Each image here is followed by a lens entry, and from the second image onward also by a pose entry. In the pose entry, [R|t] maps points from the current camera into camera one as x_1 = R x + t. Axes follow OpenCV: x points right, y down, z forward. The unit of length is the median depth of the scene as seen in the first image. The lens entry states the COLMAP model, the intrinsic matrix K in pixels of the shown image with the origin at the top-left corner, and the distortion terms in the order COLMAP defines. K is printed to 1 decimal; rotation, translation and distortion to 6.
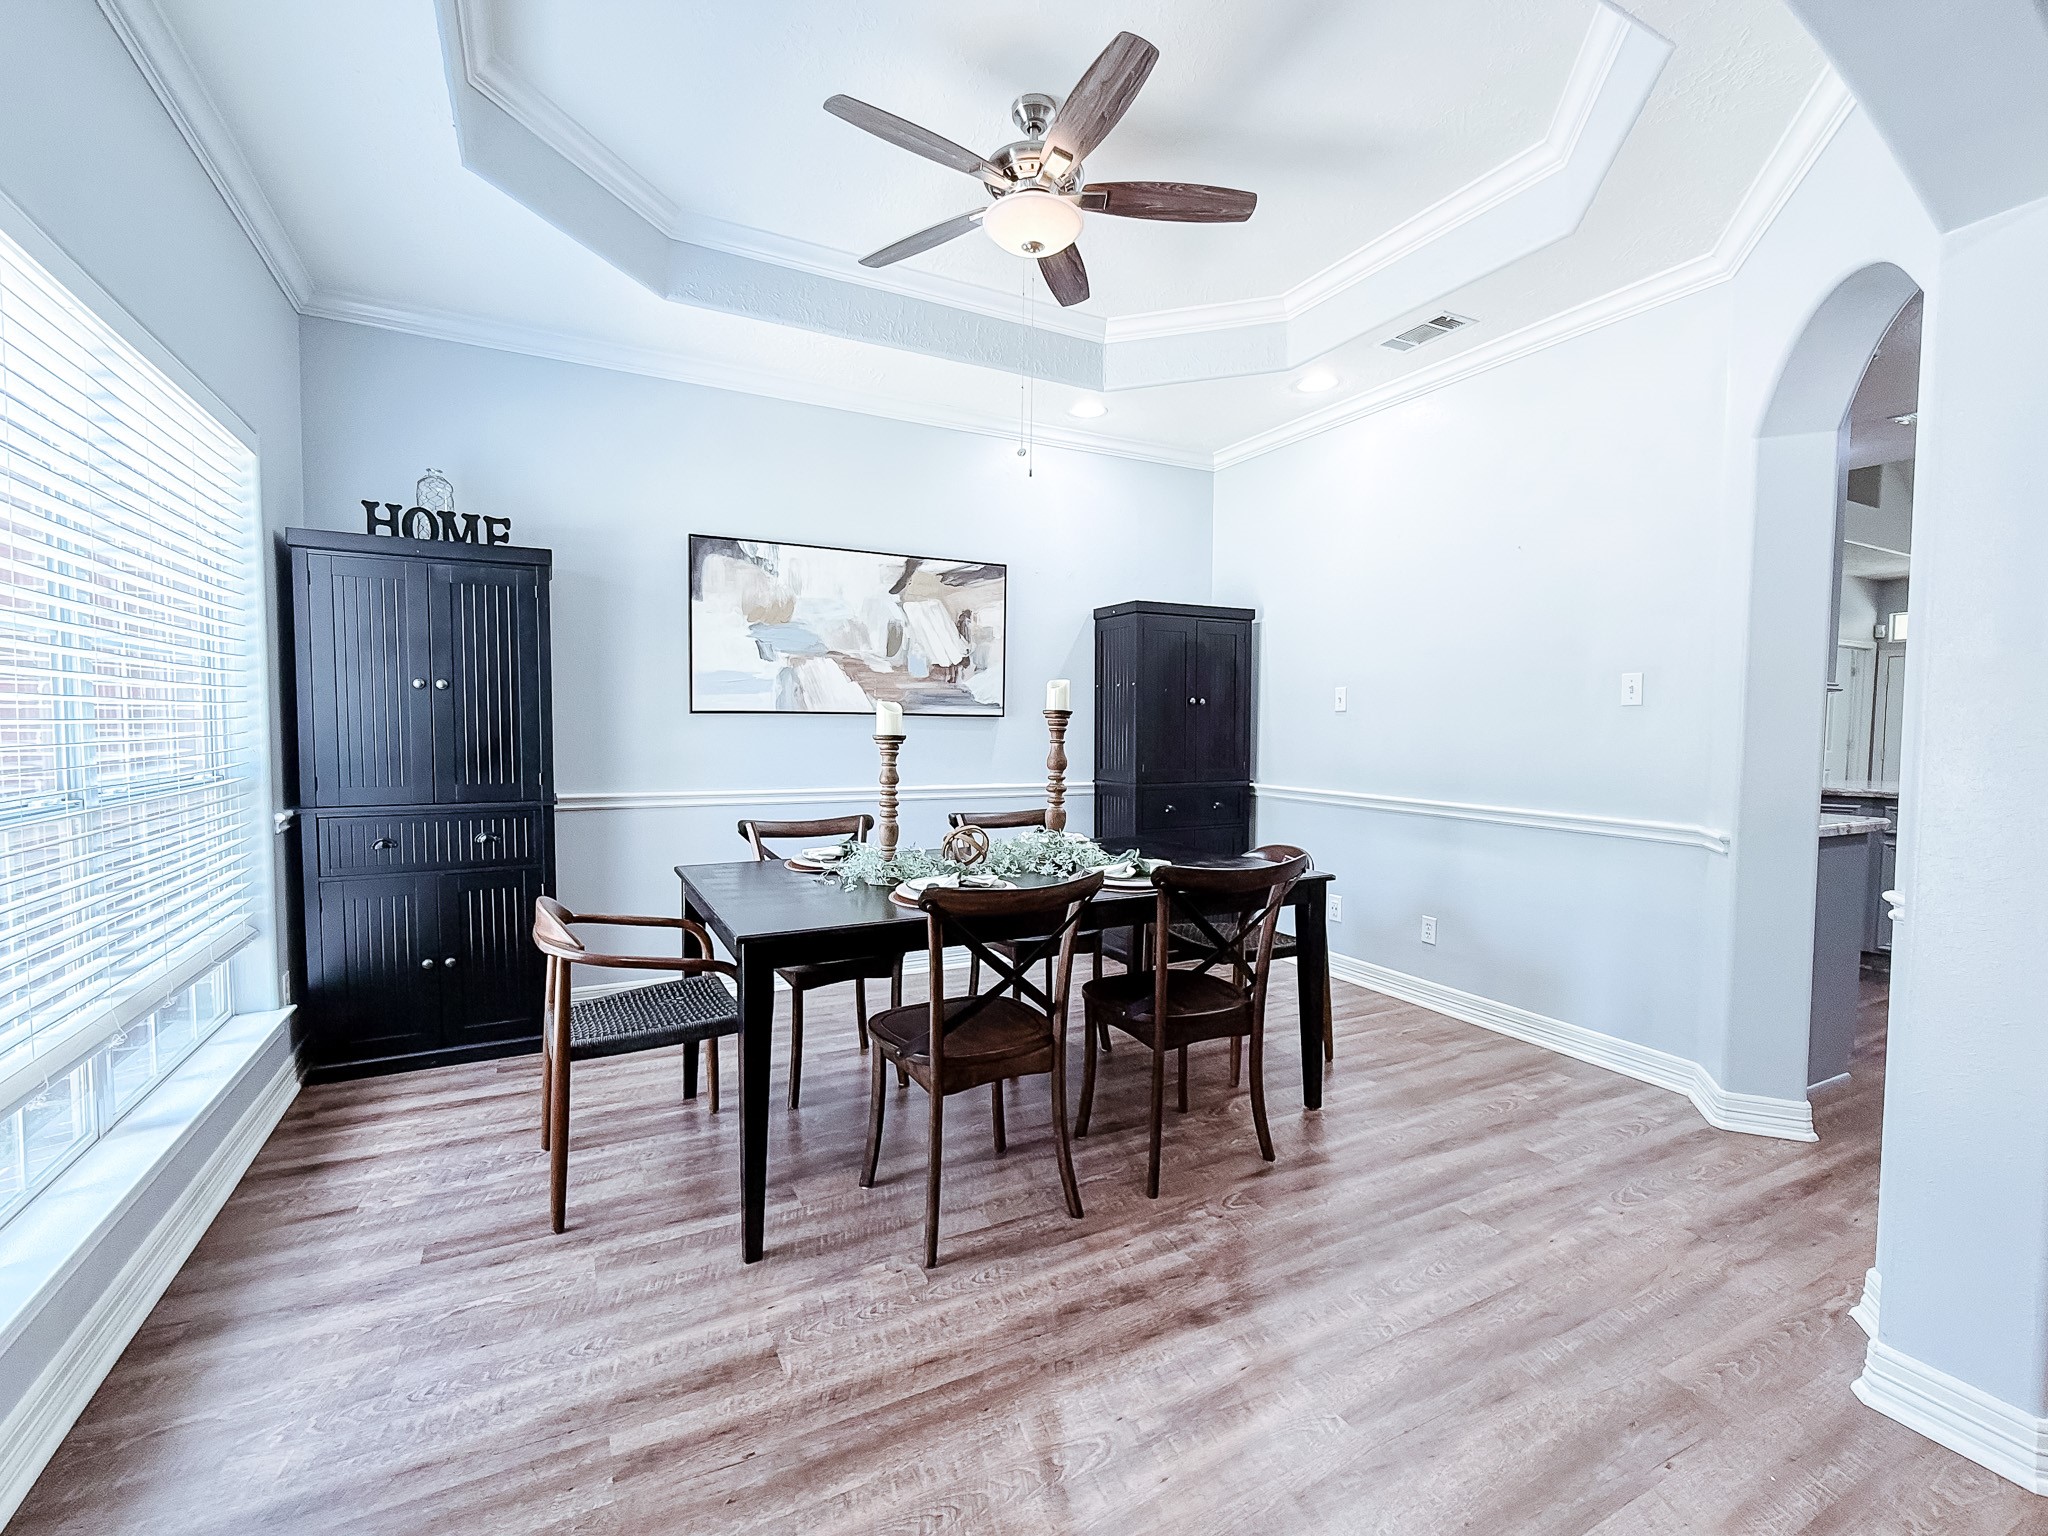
lens RADIAL K [[903.8, 0, 1023.4], [0, 903.8, 766.2], [0, 0, 1]] dist [0.003063, -0.000265]
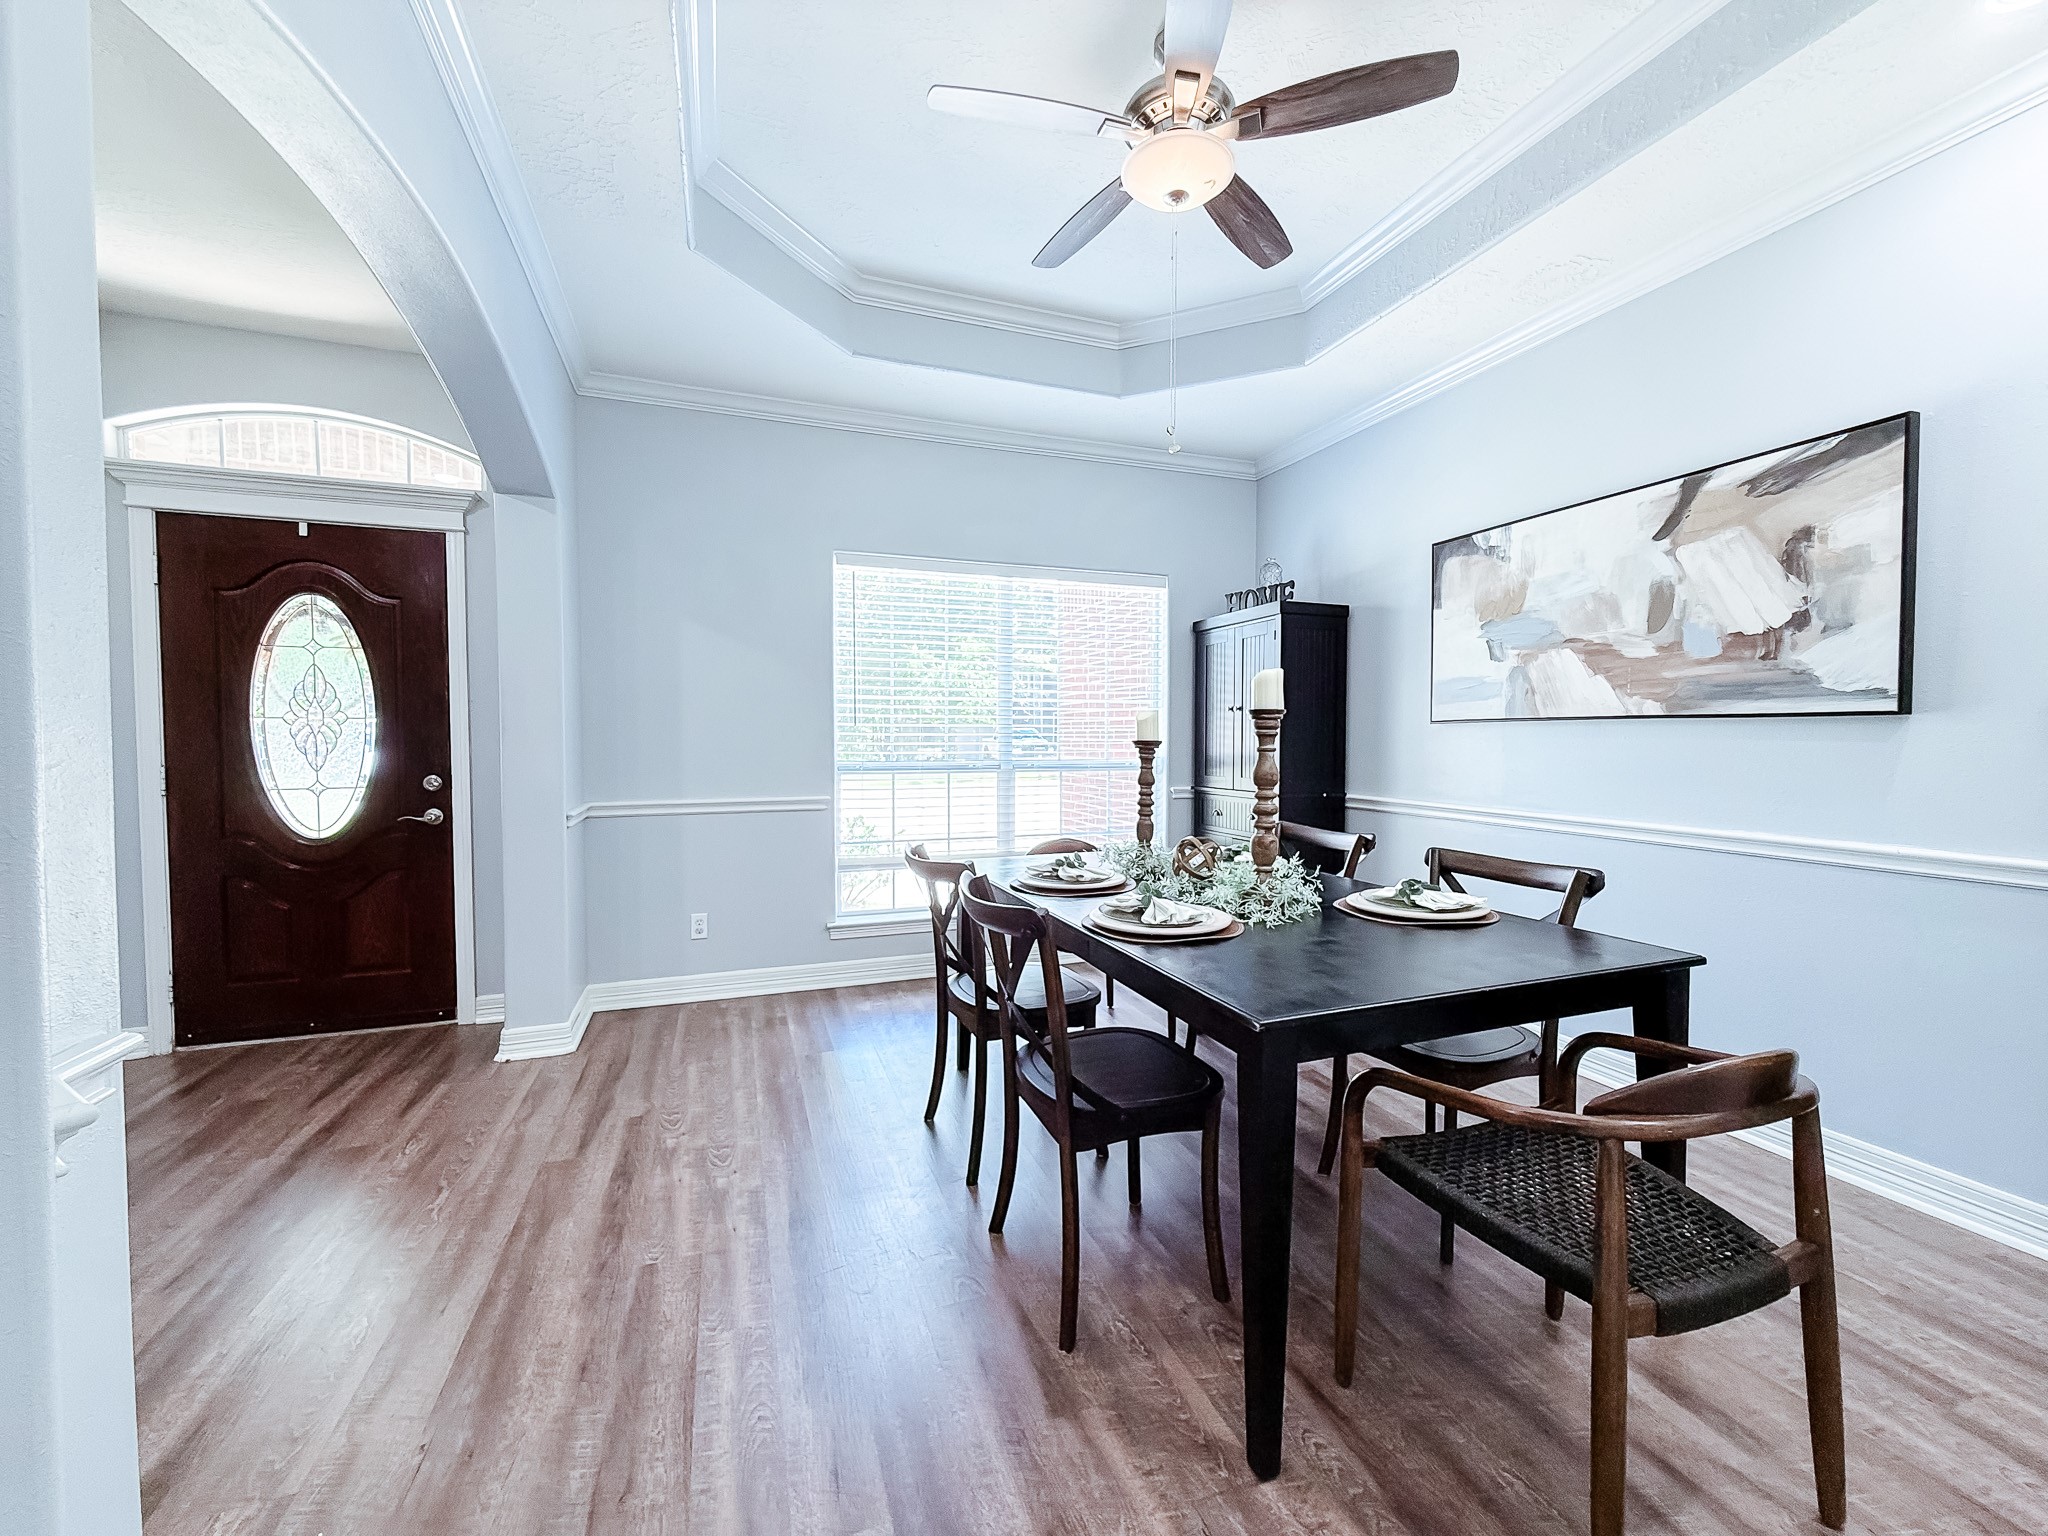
lens RADIAL K [[815.3, 0, 1015.9], [0, 815.3, 763.6], [0, 0, 1]] dist [-0.002138, 0.000105]
pose [[-0.137936, 0.020950, -0.990220, 0.543304], [-0.051730, 0.998259, 0.028326, -0.015647], [0.989089, 0.055132, -0.136612, 0.628609]]
